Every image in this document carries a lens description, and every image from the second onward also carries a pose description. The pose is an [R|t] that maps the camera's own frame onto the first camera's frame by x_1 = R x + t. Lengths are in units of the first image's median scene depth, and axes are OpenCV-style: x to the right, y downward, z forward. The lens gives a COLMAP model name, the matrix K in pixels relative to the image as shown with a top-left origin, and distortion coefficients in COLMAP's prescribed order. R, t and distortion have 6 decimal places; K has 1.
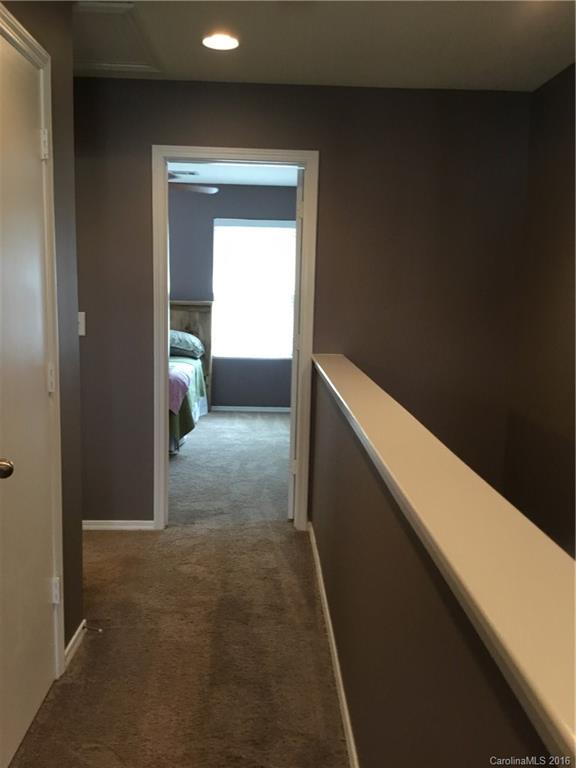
lens RADIAL K [[706.4, 0, 285.7], [0, 706.4, 384.6], [0, 0, 1]] dist [0.092248, -0.018534]
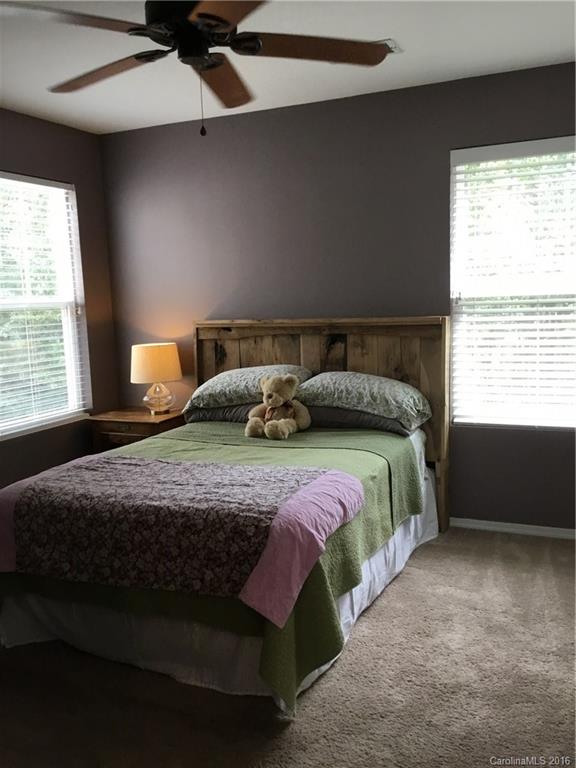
lens RADIAL K [[706.4, 0, 285.7], [0, 706.4, 384.6], [0, 0, 1]] dist [0.092248, -0.018534]
pose [[0.905544, -0.000457, -0.424251, 0.007521], [-0.006978, 0.999848, -0.015971, -0.060036], [0.424194, 0.017423, 0.905404, 0.494790]]
